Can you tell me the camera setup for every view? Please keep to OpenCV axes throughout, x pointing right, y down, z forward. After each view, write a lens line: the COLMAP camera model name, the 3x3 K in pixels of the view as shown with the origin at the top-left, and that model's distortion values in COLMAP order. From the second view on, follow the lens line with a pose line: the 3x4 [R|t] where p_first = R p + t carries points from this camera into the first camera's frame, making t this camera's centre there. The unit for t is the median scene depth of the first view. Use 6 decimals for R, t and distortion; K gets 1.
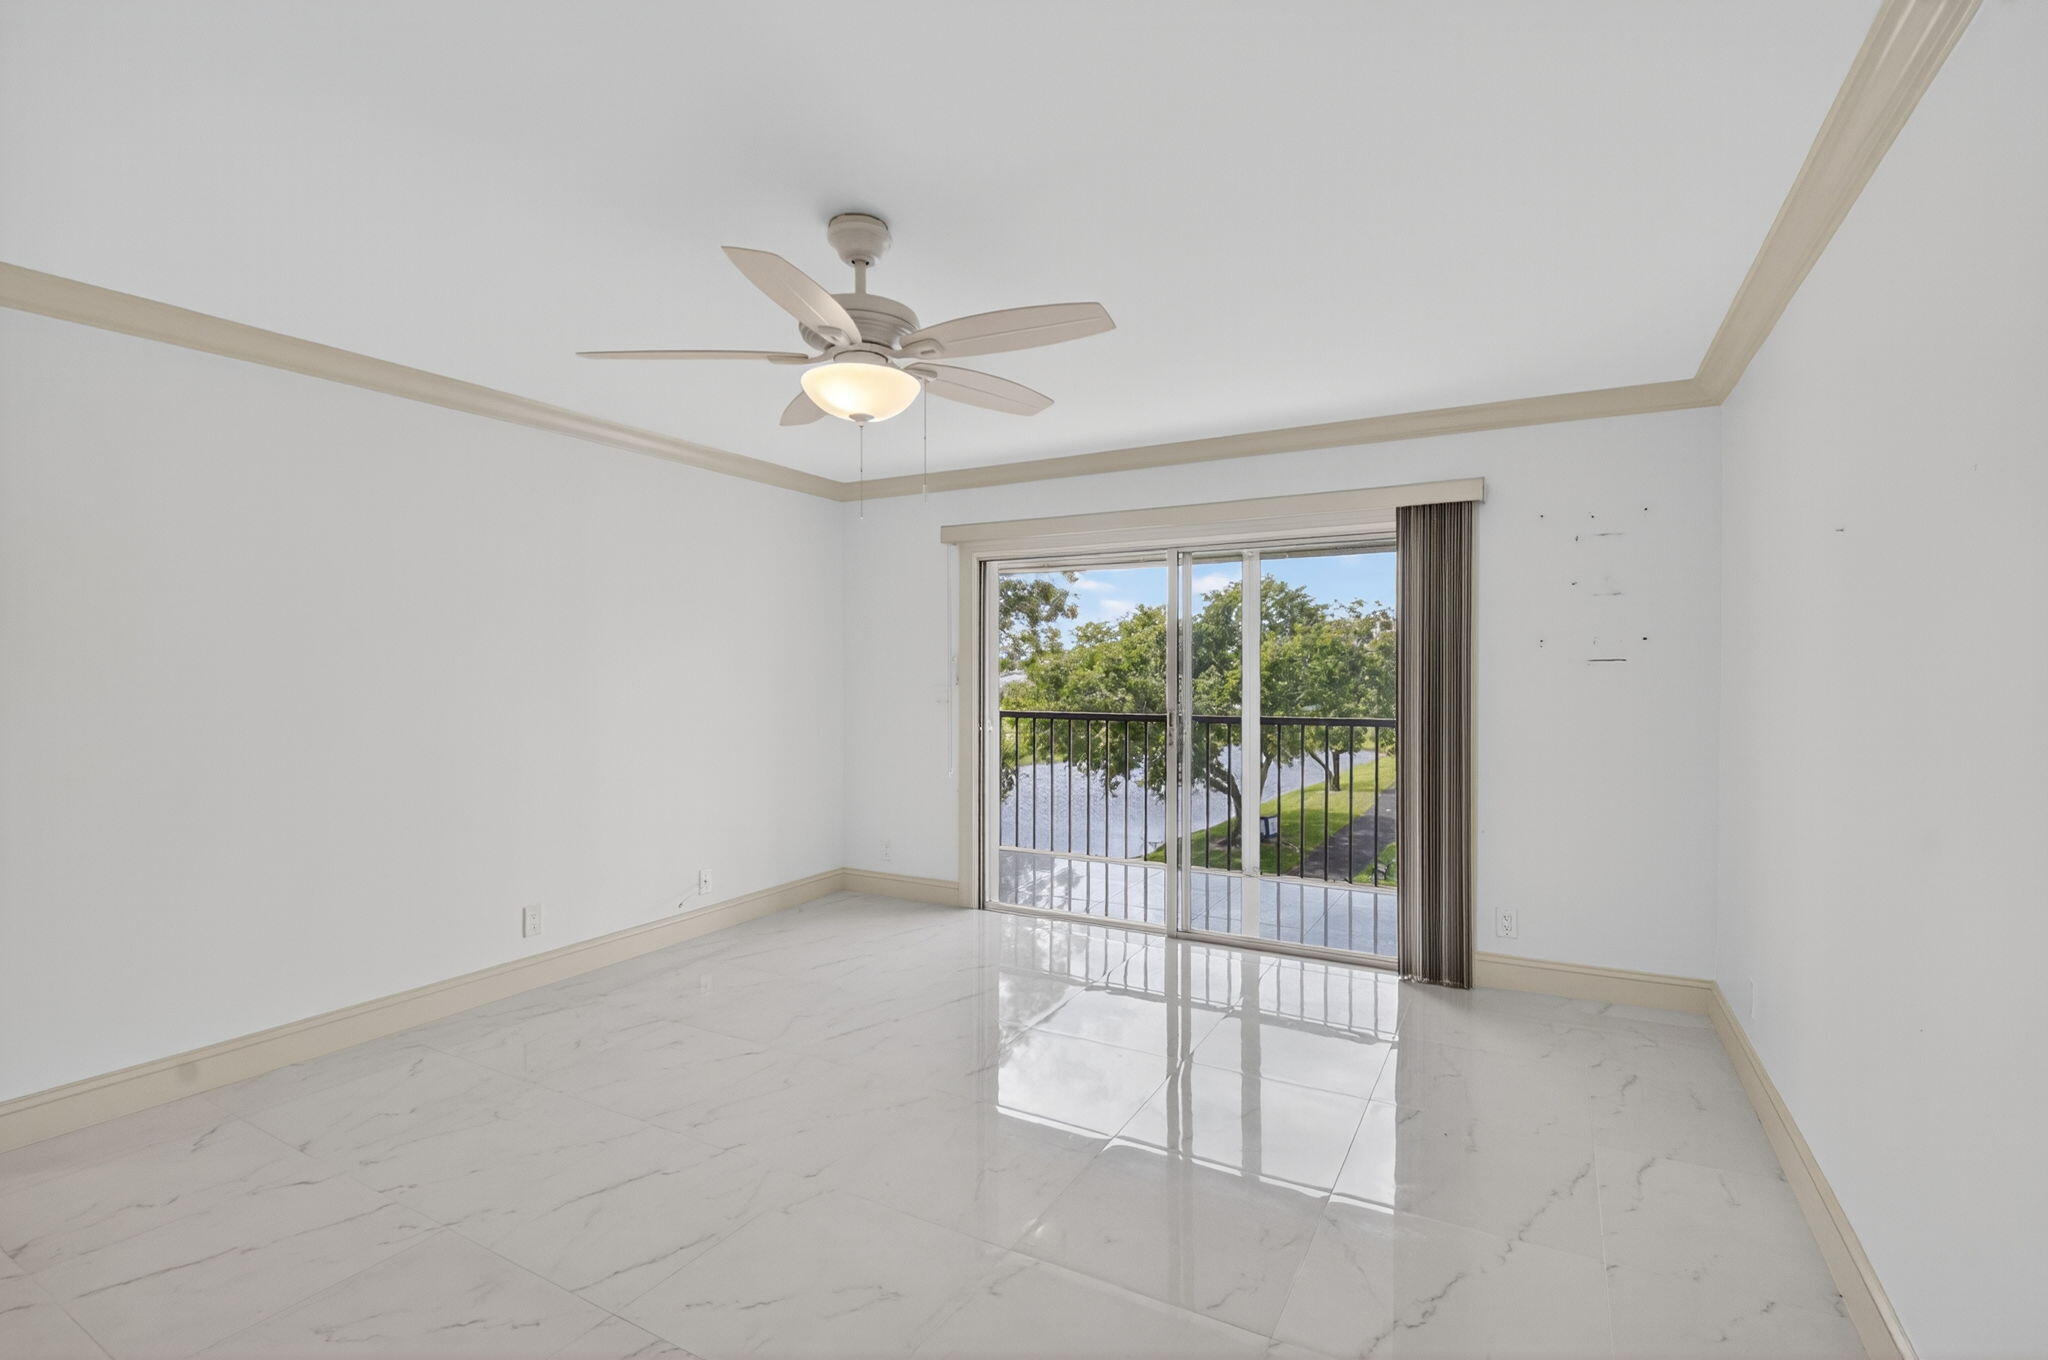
lens RADIAL K [[956.8, 0, 996.9], [0, 956.8, 678.9], [0, 0, 1]] dist [0.000564, -0.000211]
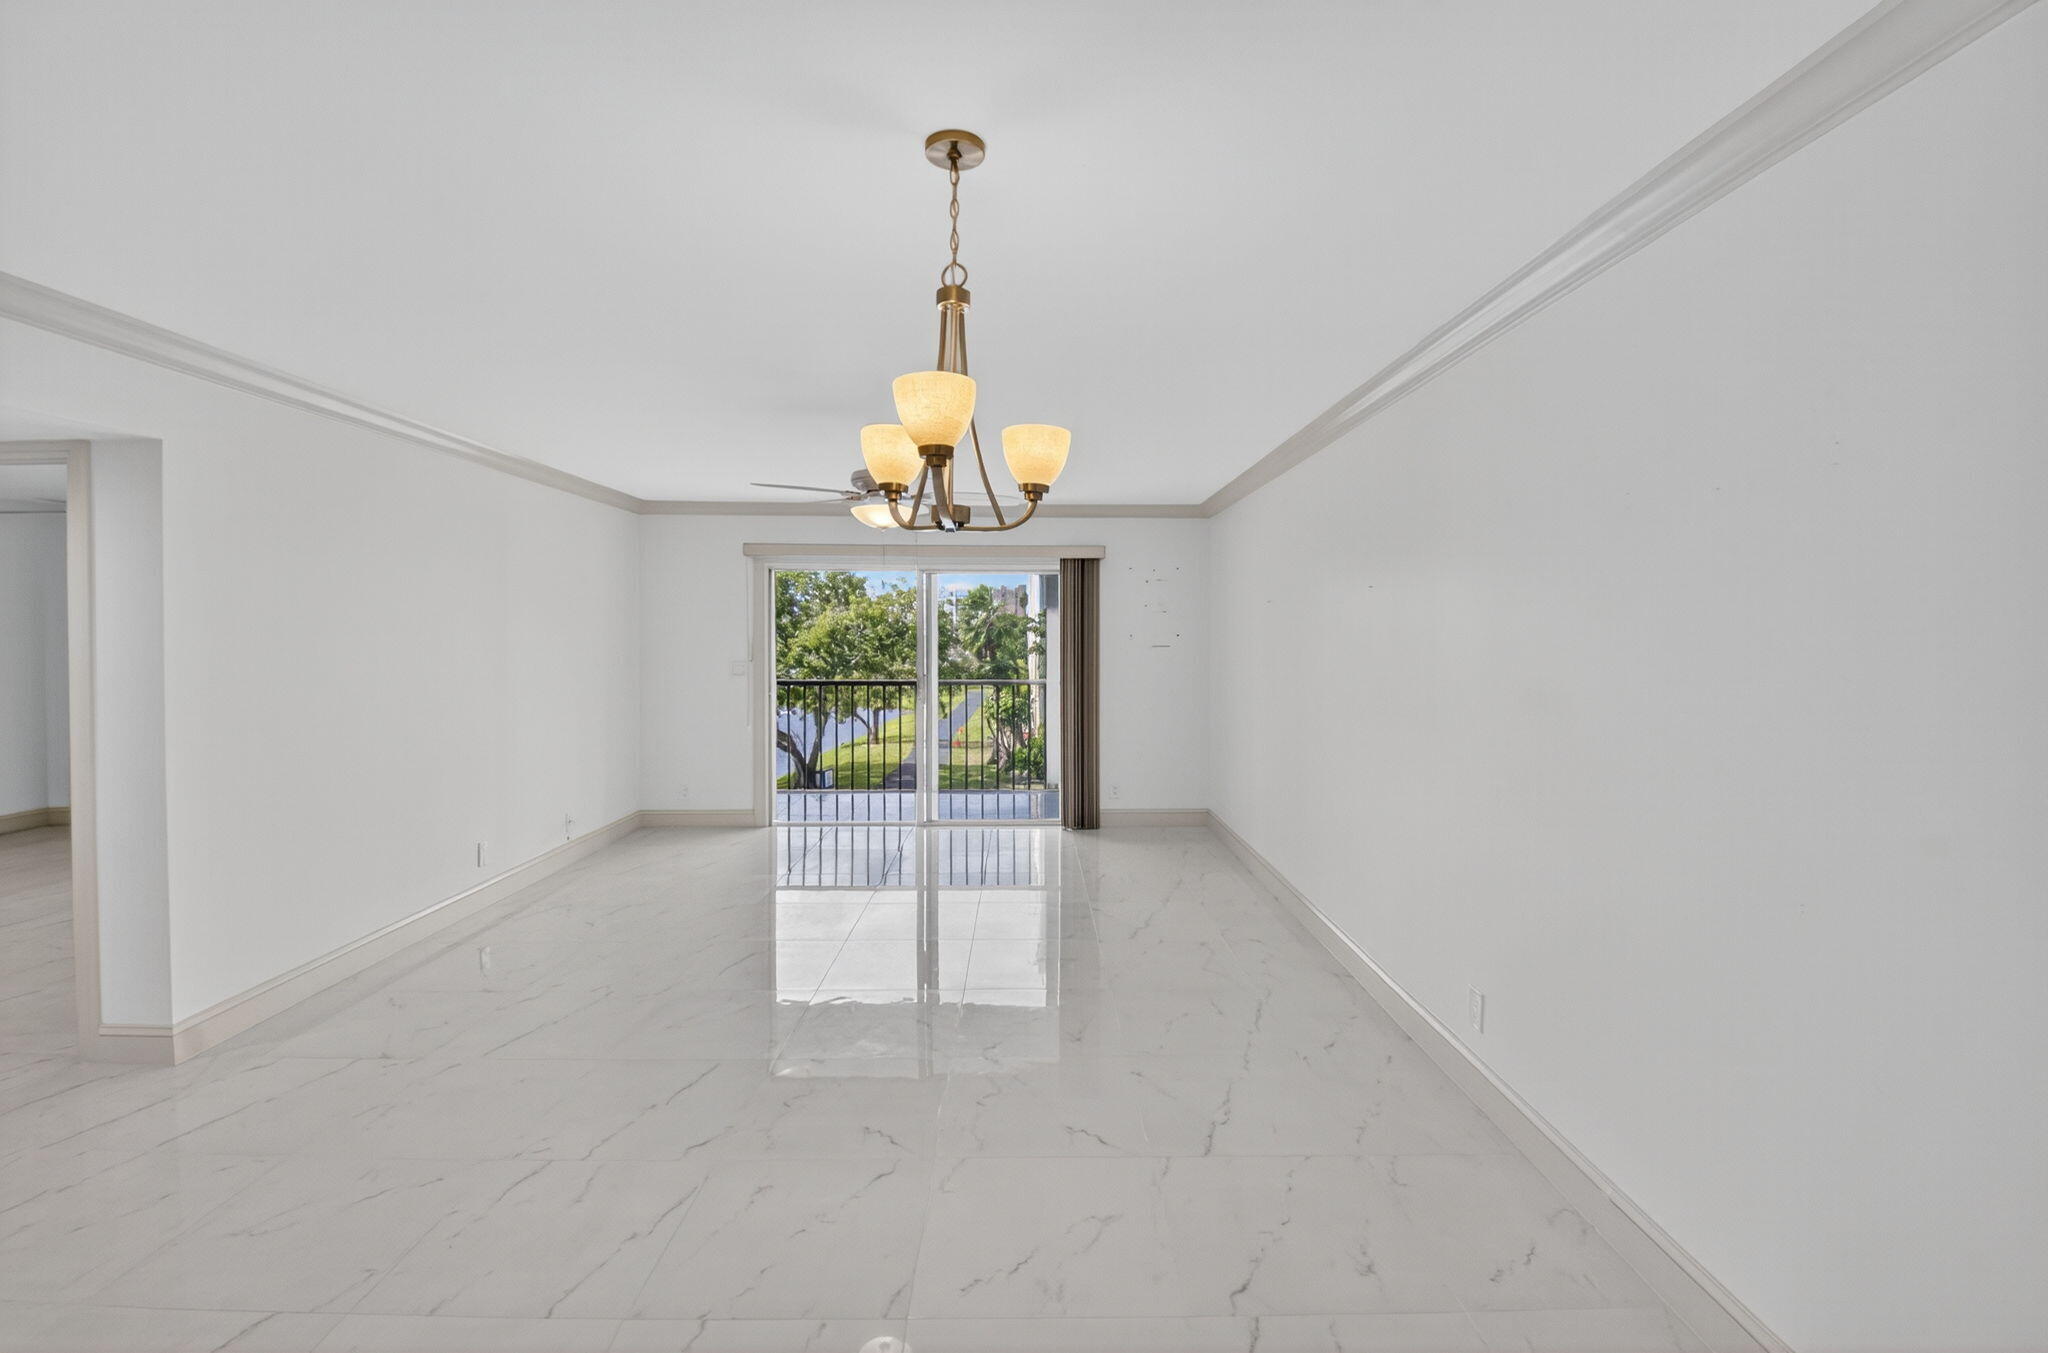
lens RADIAL K [[942.7, 0, 1025.4], [0, 942.7, 651.5], [0, 0, 1]] dist [0.000111, -0.000099]
pose [[0.865341, -0.005699, 0.501152, -0.075042], [0.000344, 0.999942, 0.010776, -0.004468], [-0.501184, -0.009152, 0.865292, -0.067592]]
